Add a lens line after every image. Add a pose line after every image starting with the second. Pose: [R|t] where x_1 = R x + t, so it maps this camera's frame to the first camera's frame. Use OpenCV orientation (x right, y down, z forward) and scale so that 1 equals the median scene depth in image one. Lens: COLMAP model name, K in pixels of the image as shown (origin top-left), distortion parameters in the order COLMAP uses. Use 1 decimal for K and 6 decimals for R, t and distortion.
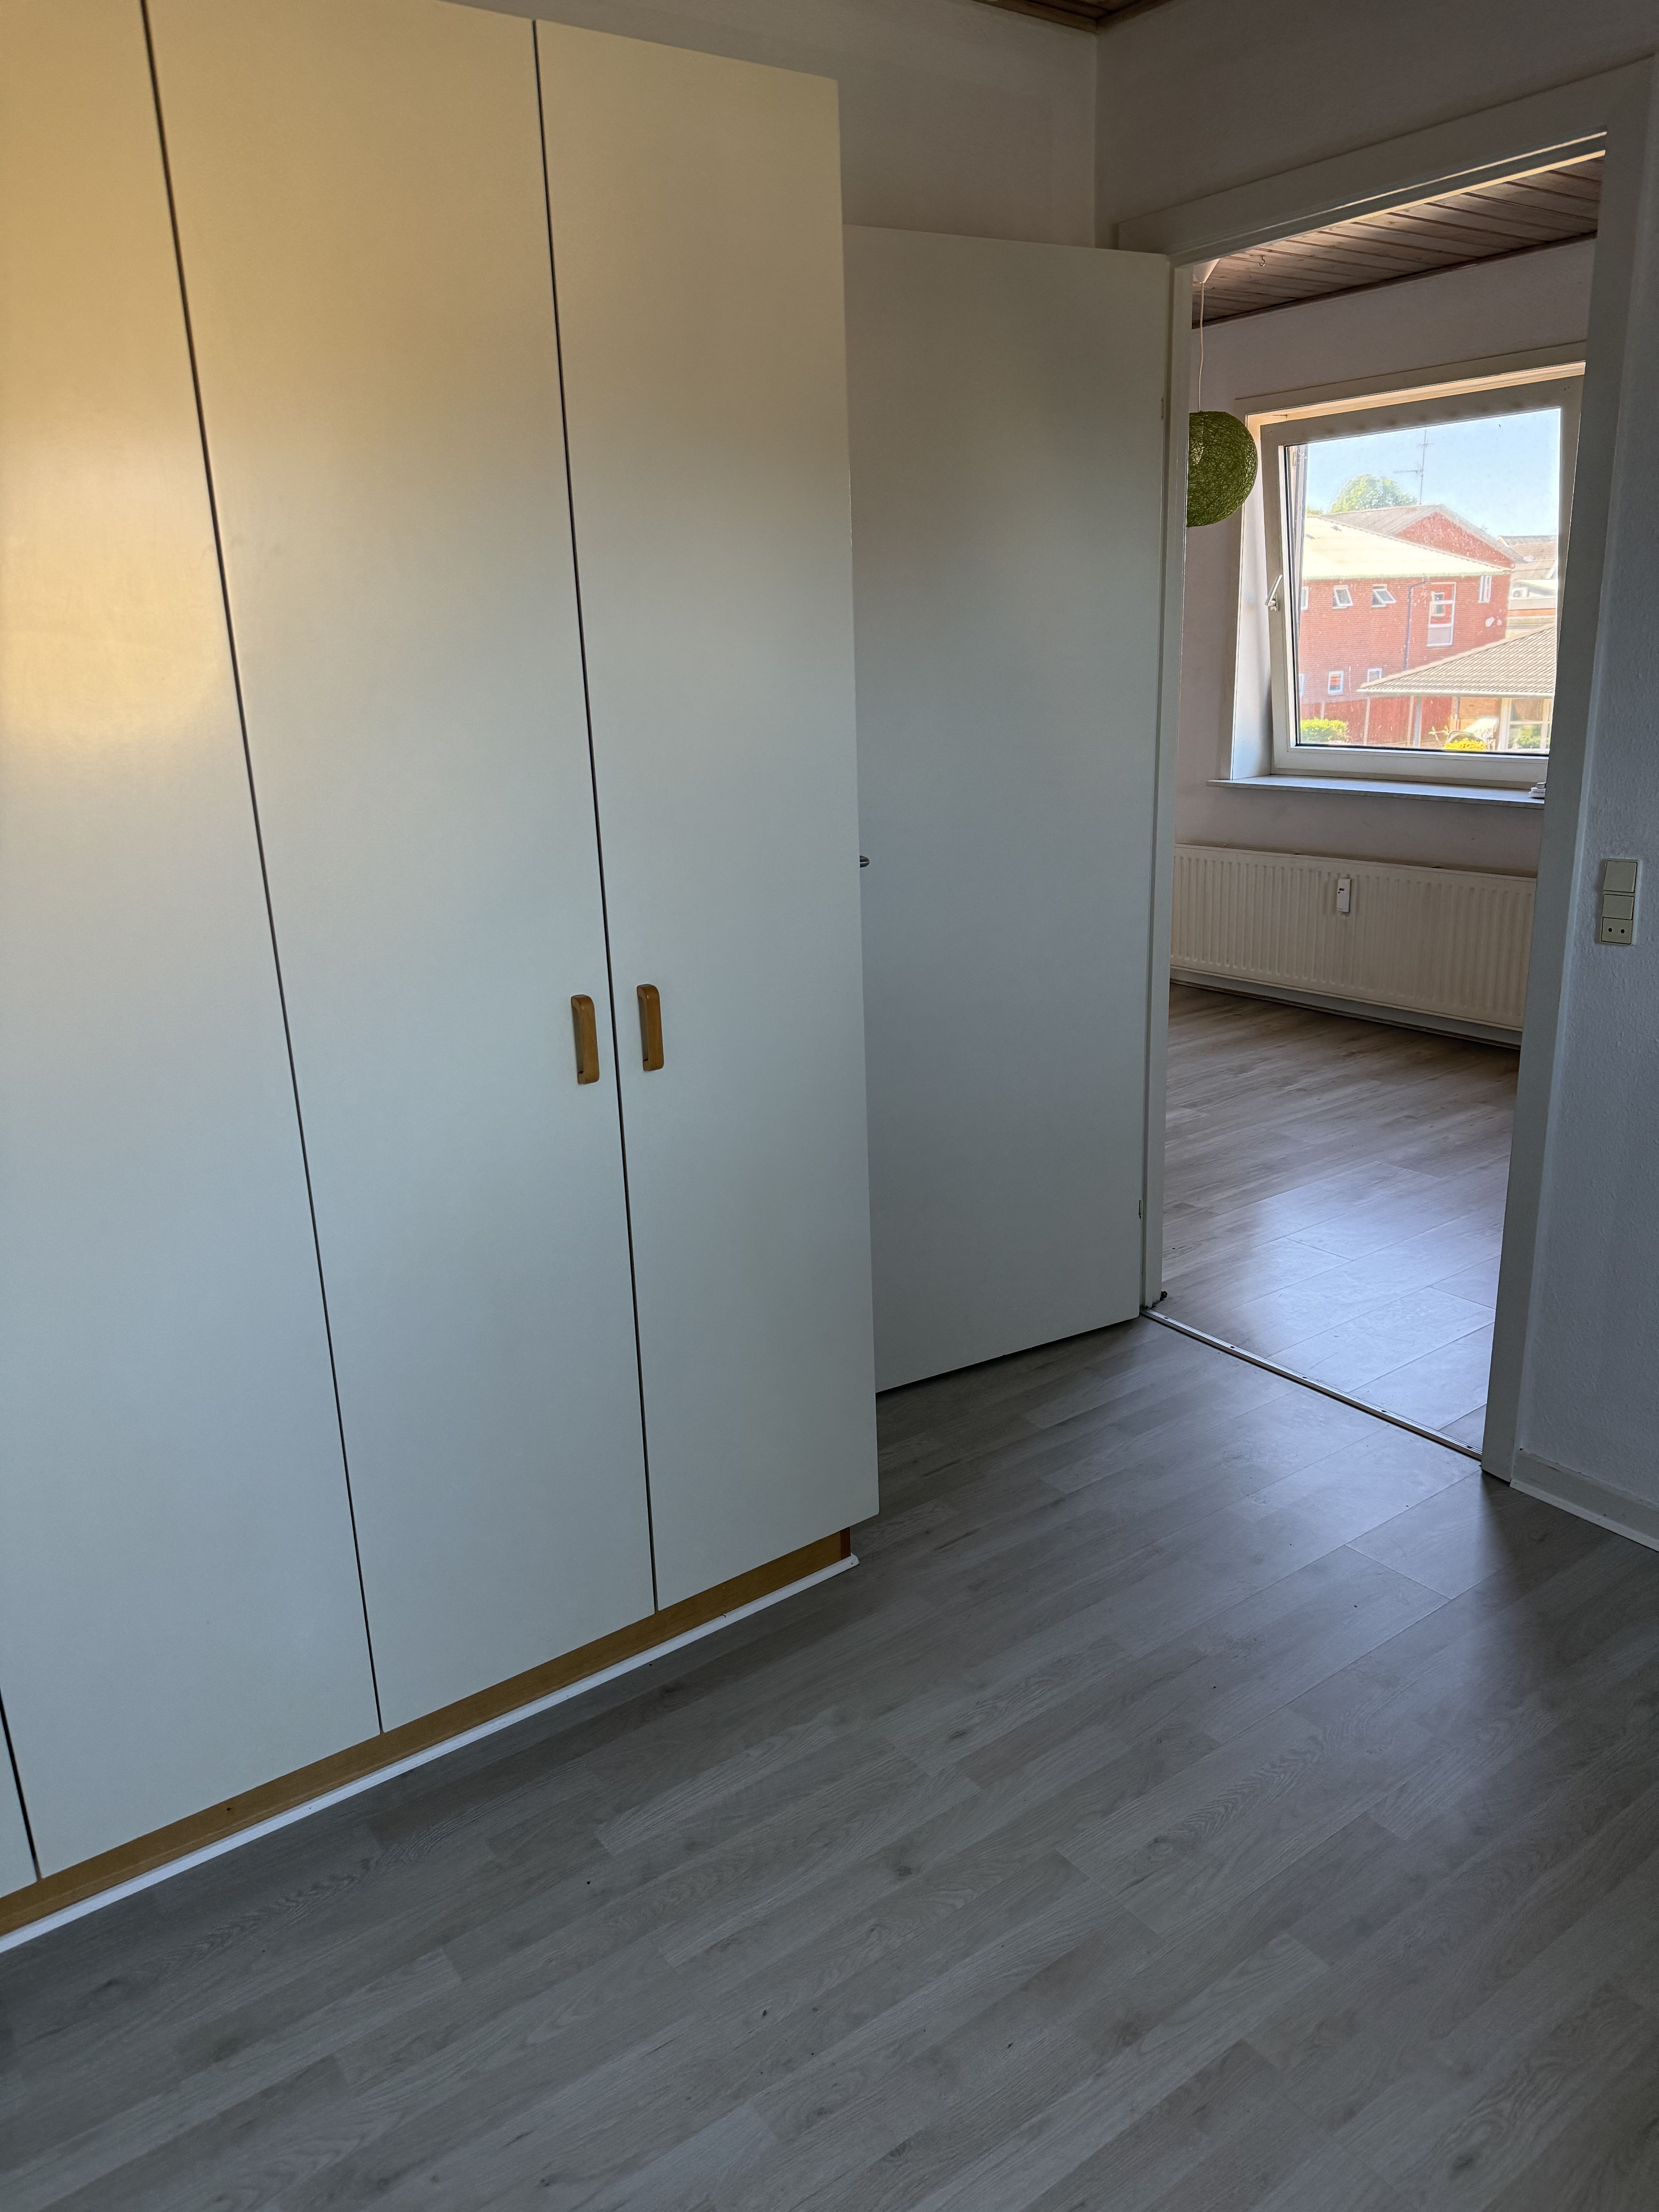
lens RADIAL K [[1565.8, 0, 827.5], [0, 1565.8, 1104.5], [0, 0, 1]] dist [-0.015311, -0.003805]
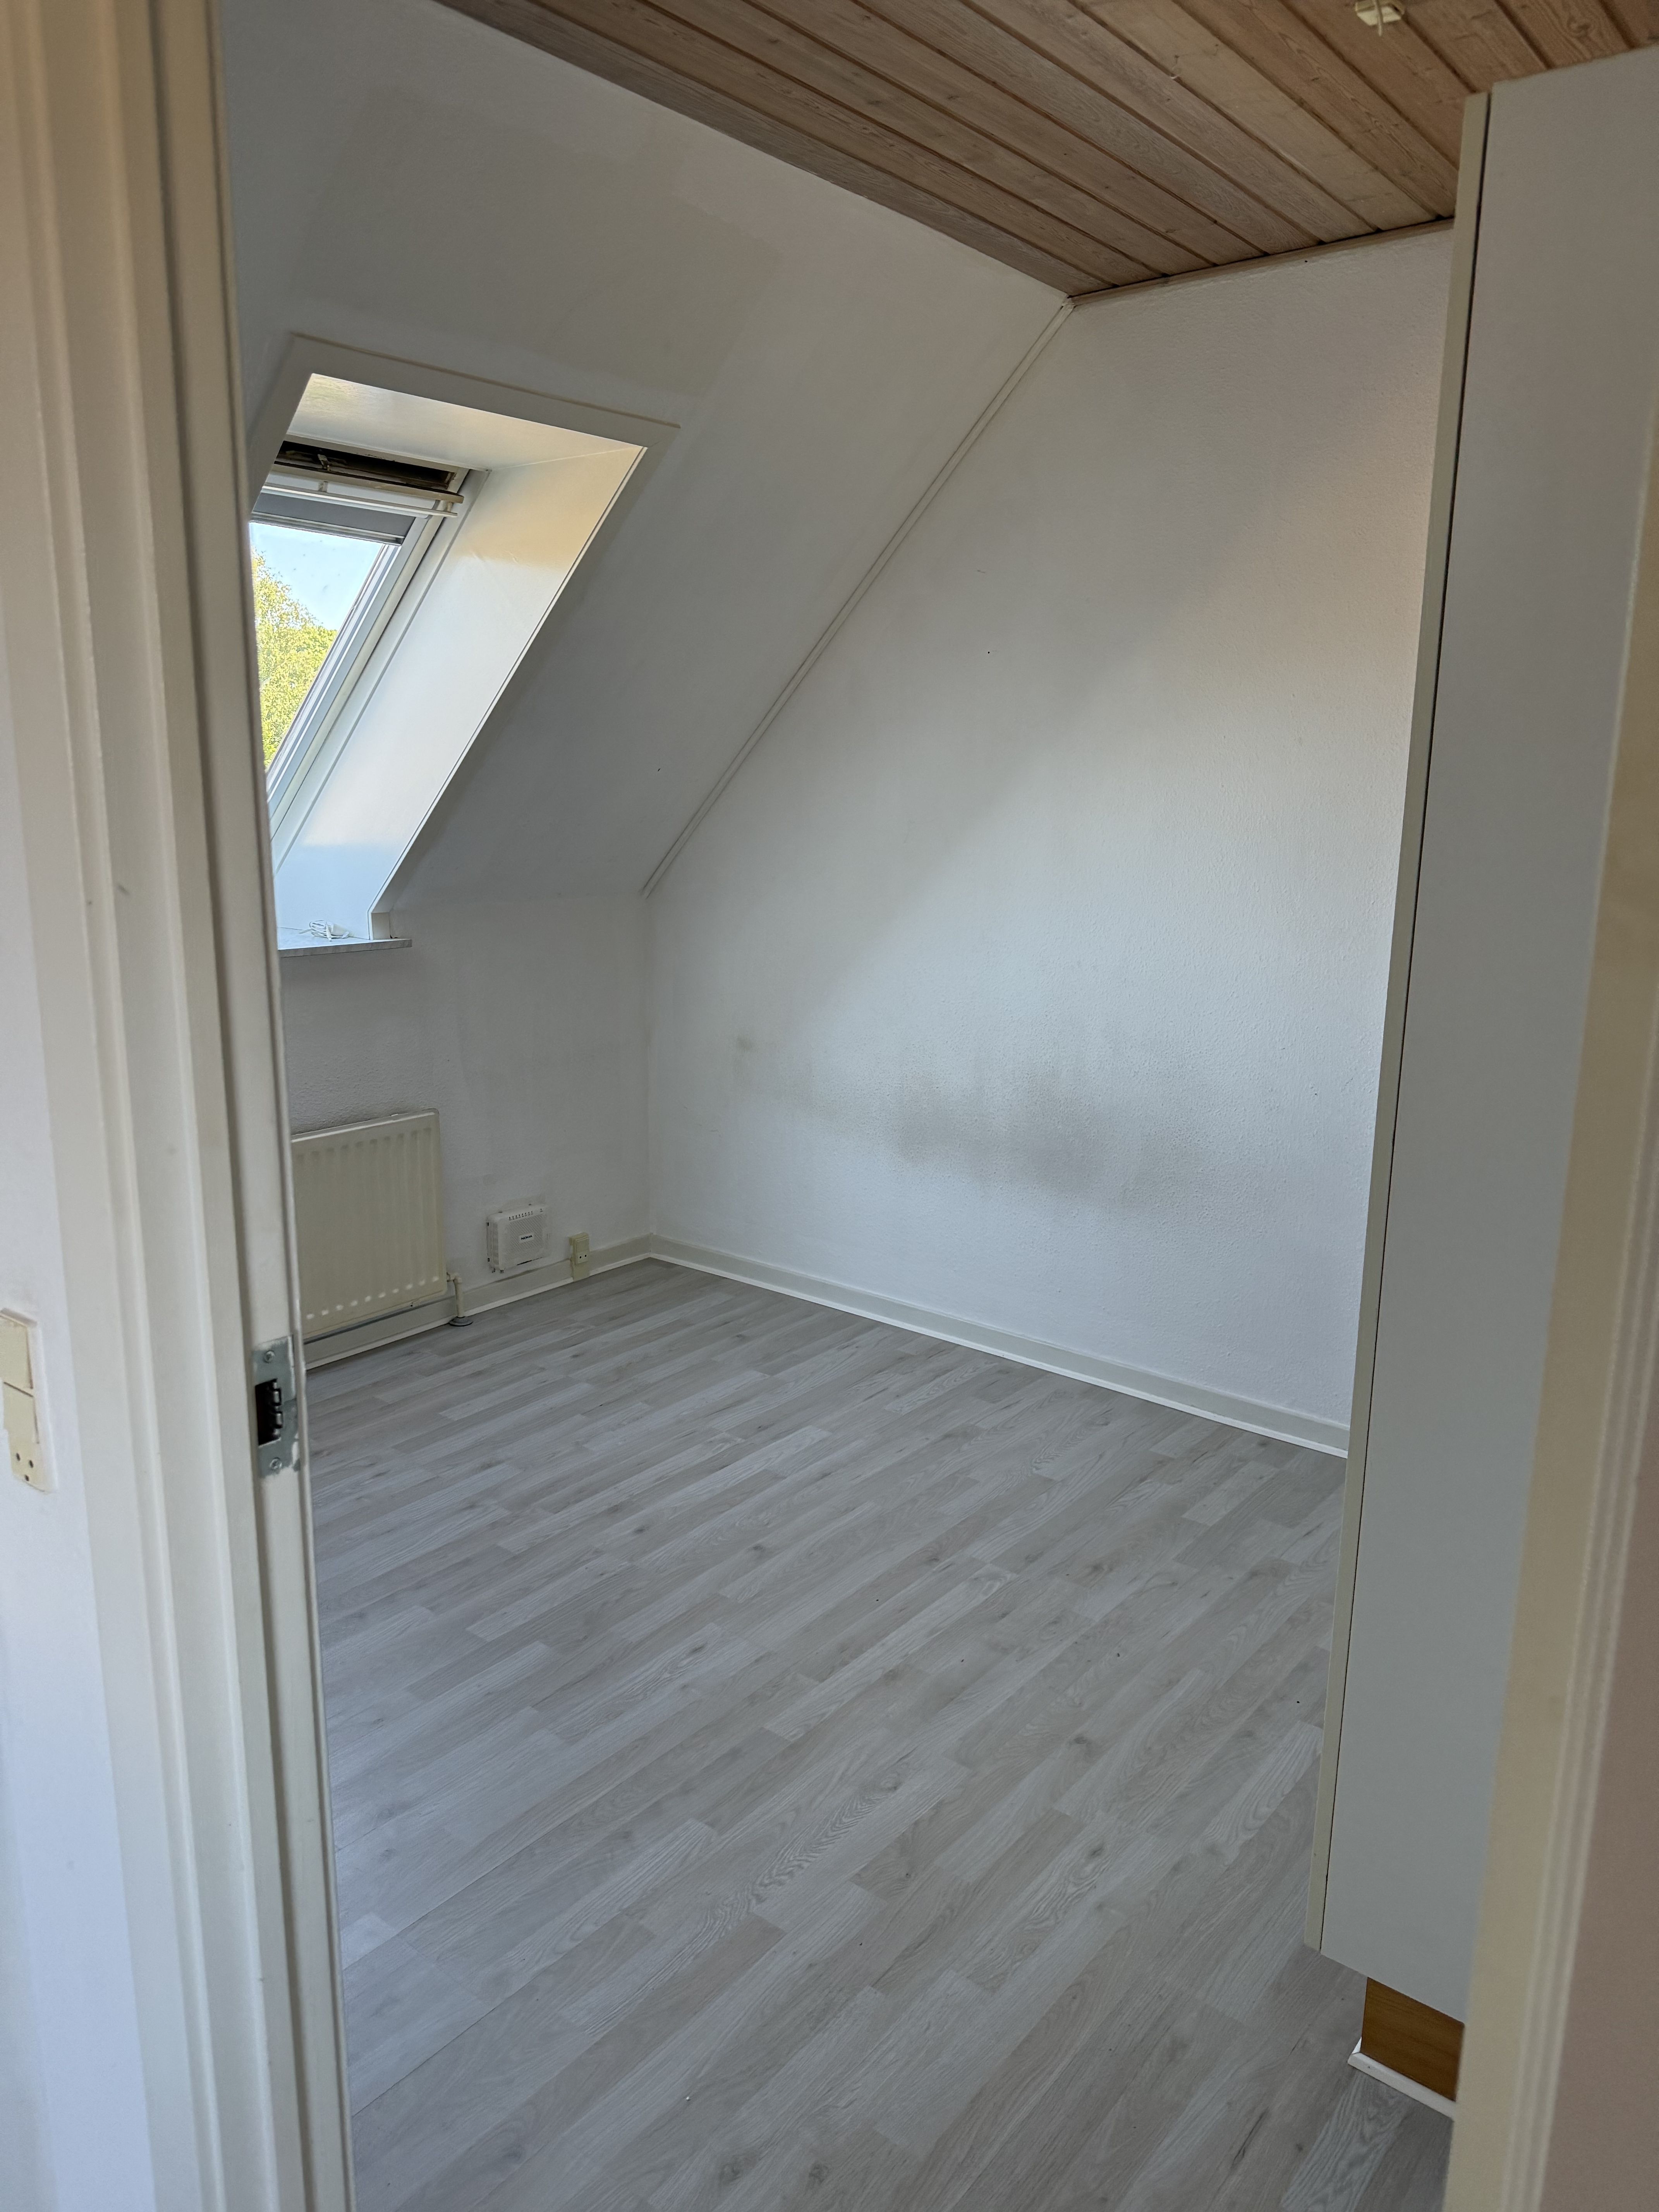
lens RADIAL K [[1565.8, 0, 828.5], [0, 1565.8, 1103.8], [0, 0, 1]] dist [-0.015311, -0.003805]
pose [[-0.962721, 0.085558, -0.256608, 0.526344], [-0.052211, 0.872044, 0.486635, -0.569140], [0.265409, 0.481892, -0.835068, 1.746547]]
